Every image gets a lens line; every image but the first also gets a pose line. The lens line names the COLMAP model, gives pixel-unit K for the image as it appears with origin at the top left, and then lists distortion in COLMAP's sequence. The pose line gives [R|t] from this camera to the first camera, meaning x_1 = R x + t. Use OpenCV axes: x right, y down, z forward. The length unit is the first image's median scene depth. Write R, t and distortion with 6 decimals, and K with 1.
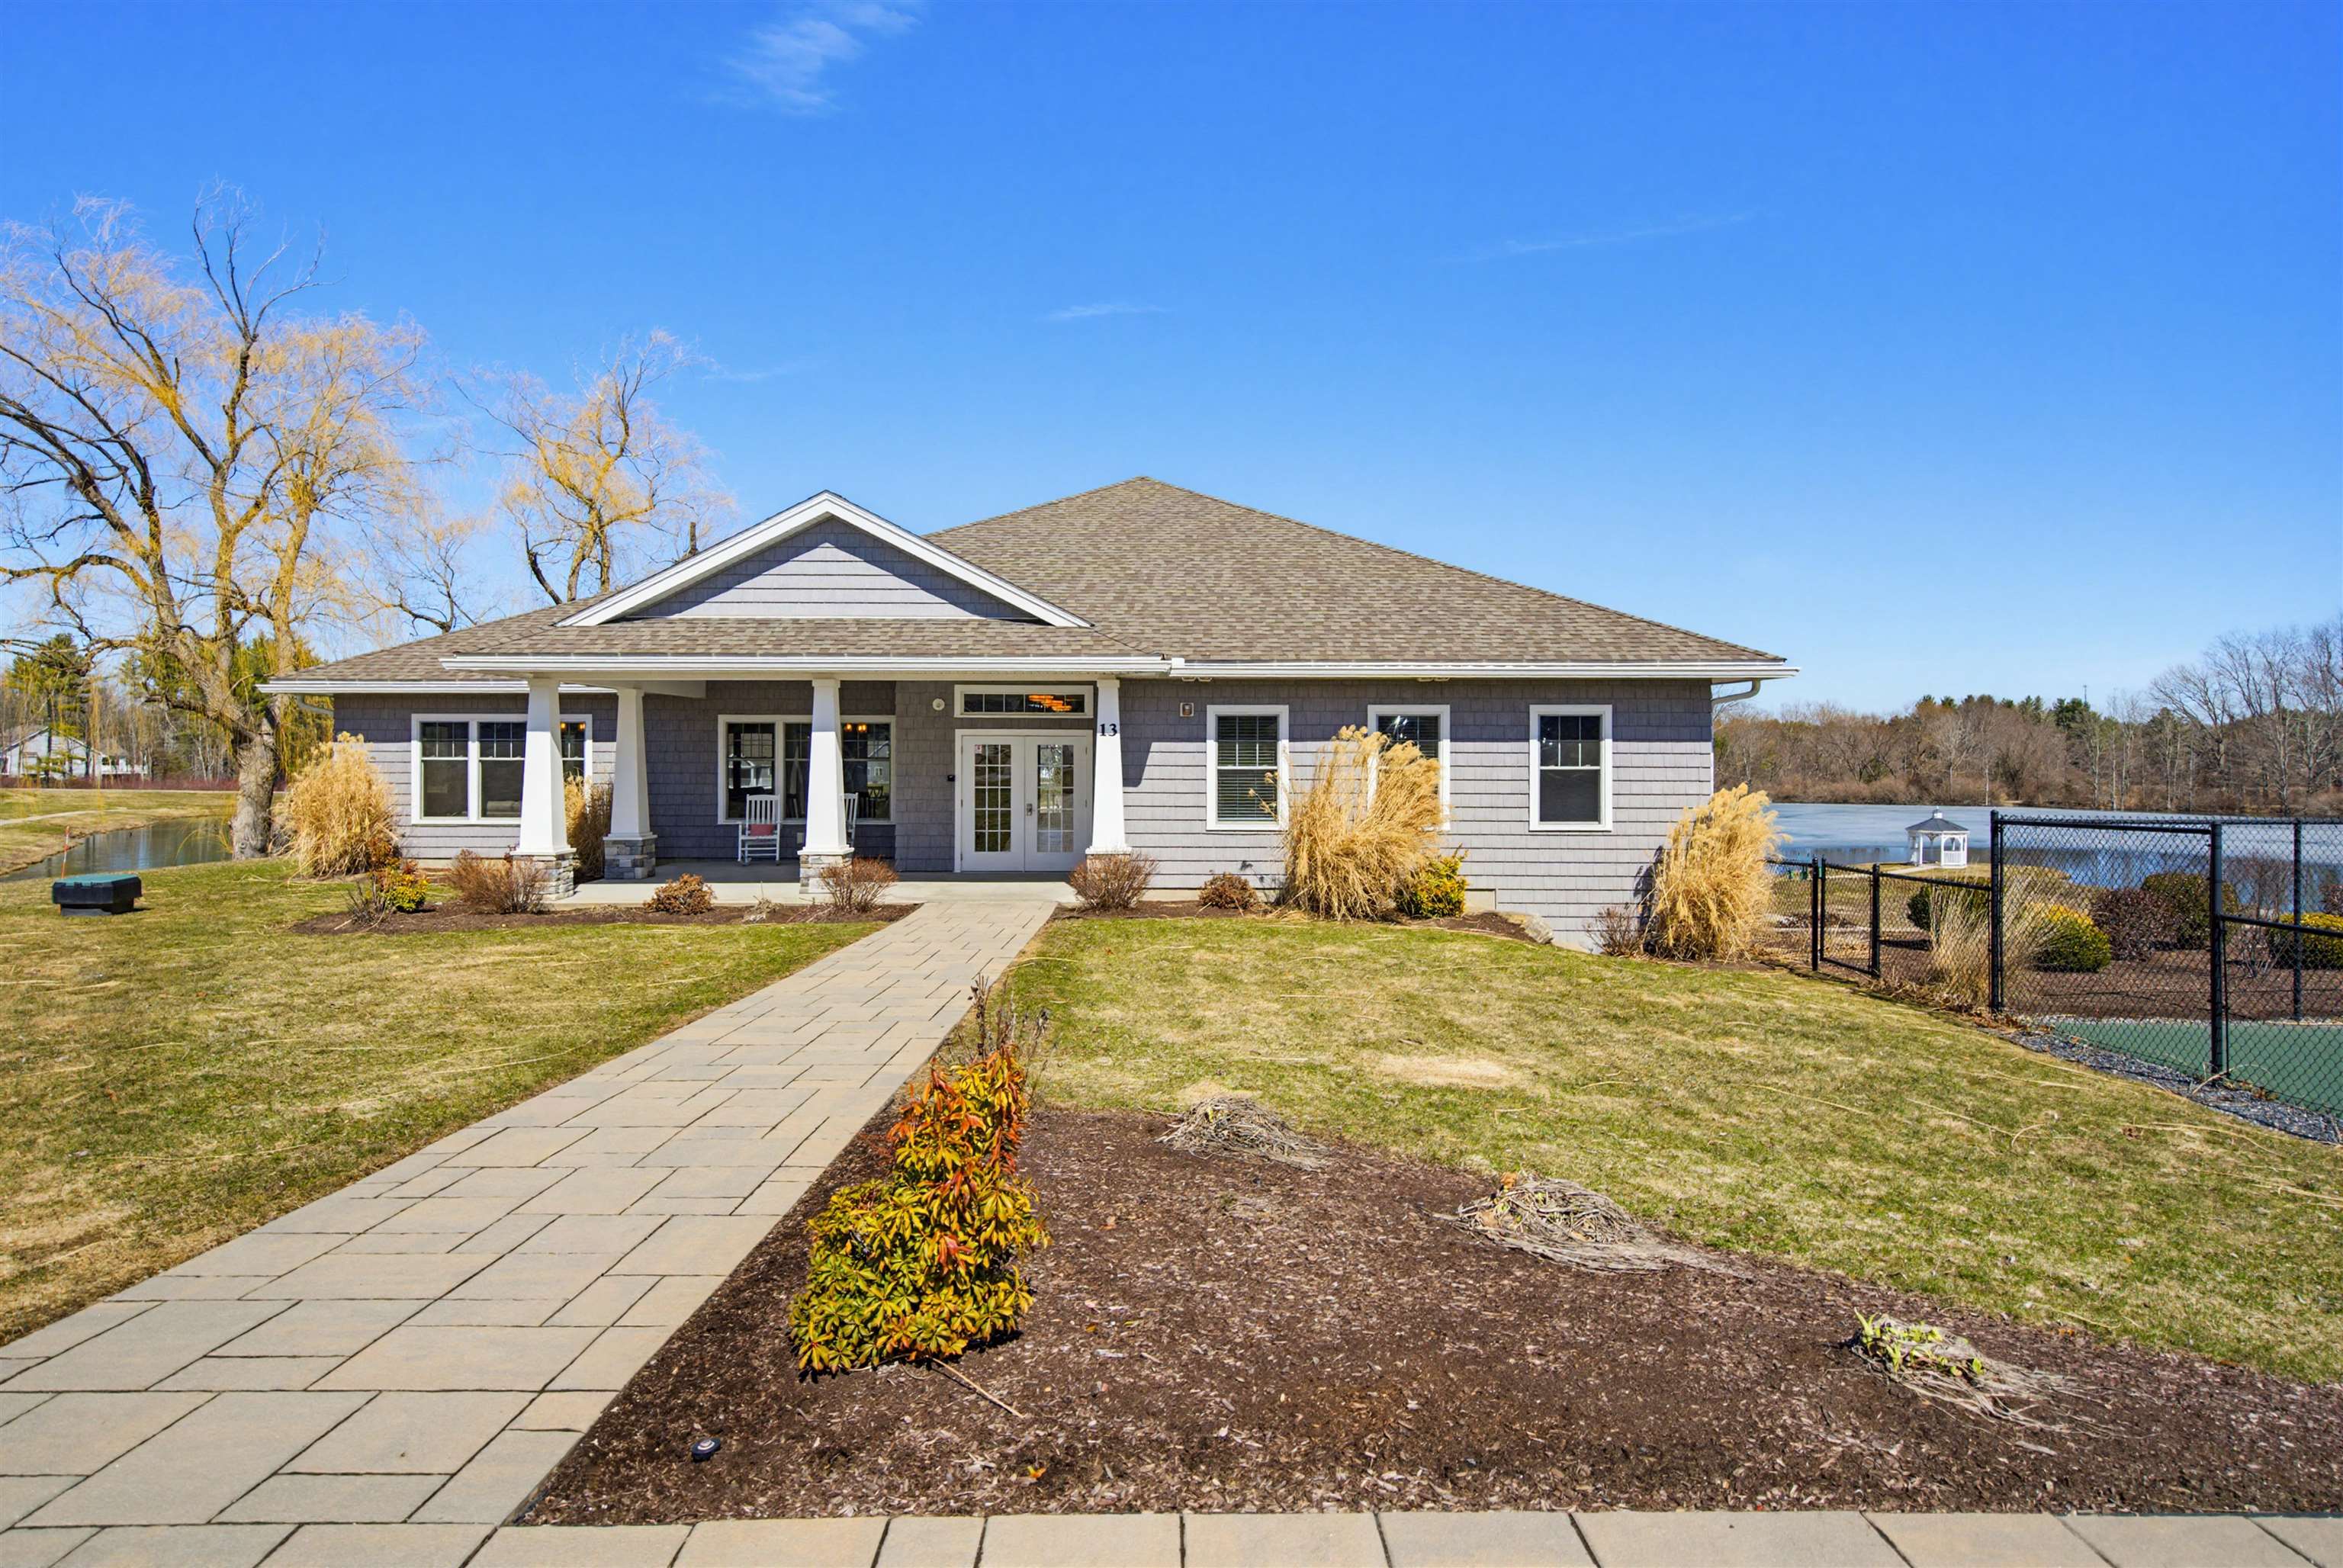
lens RADIAL K [[1258.0, 0, 1171.5], [0, 1258.0, 784.0], [0, 0, 1]] dist [-0.001138, 0.019802]
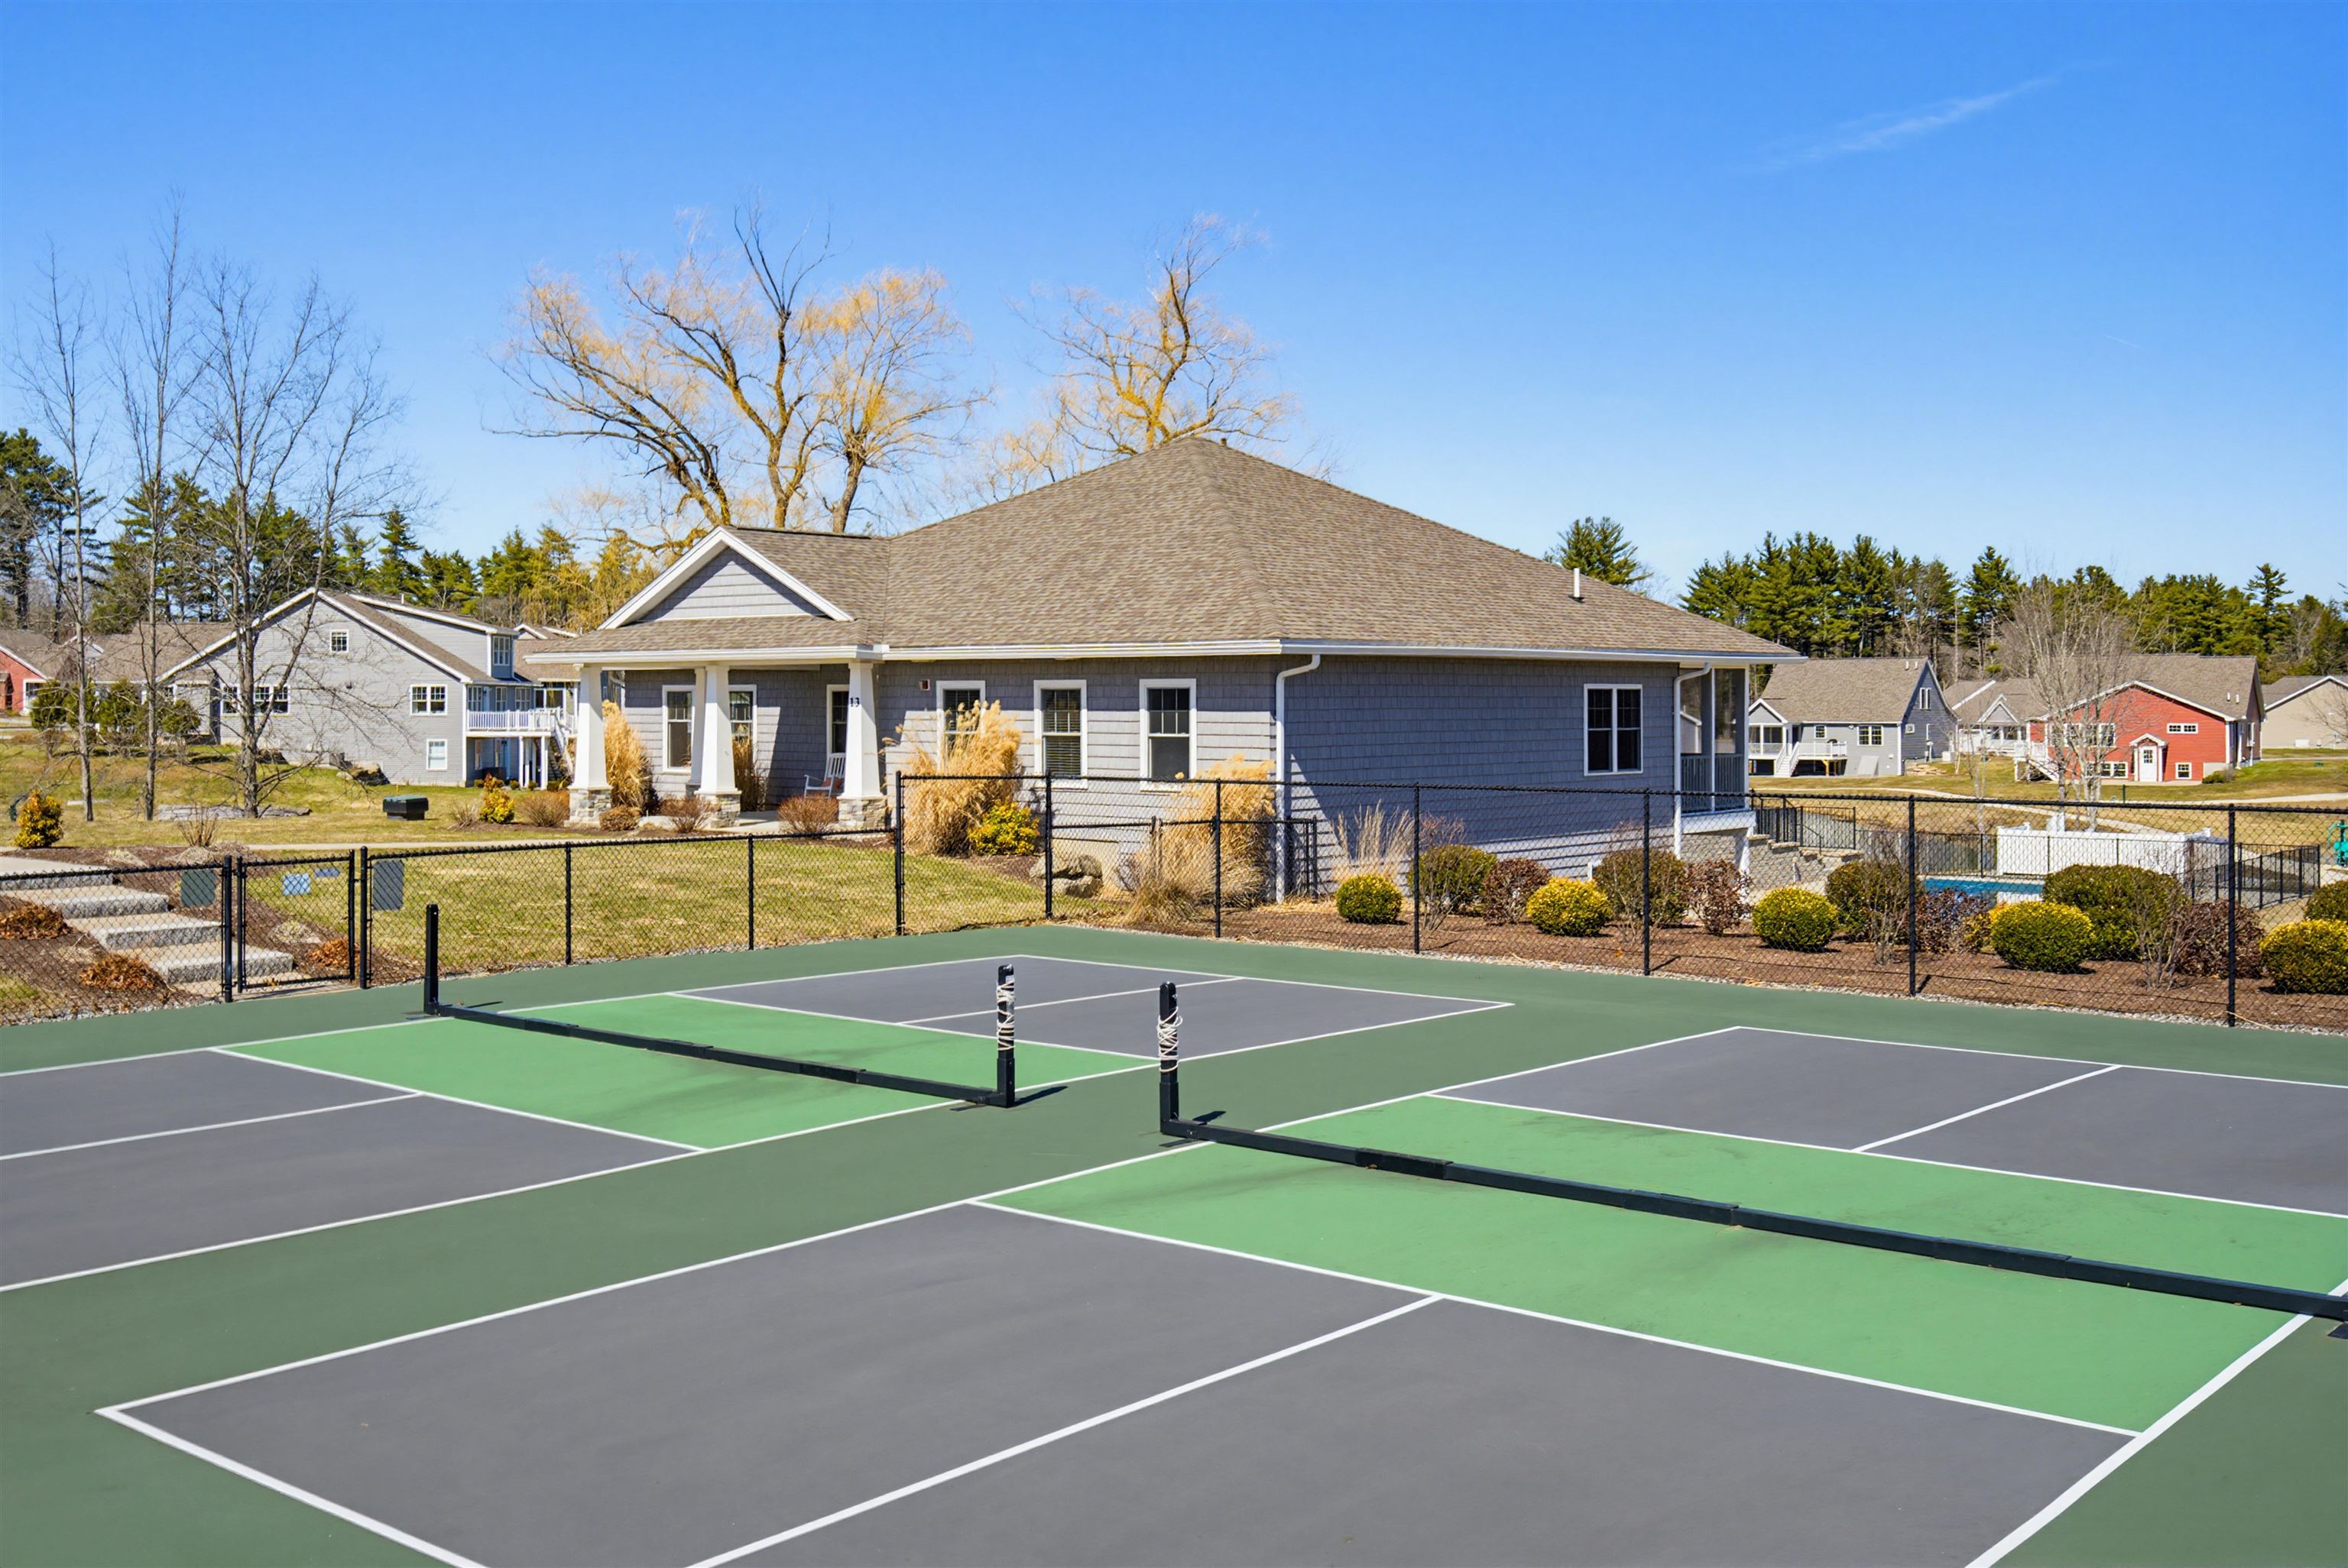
lens RADIAL K [[2346.9, 0, 1174.0], [0, 2346.9, 784.0], [0, 0, 1]] dist [-0.003115, -0.001341]
pose [[0.779970, 0.021150, -0.625459, 1.637680], [-0.022339, 0.999733, 0.005948, 0.018997], [0.625418, 0.009333, 0.780234, -0.640425]]
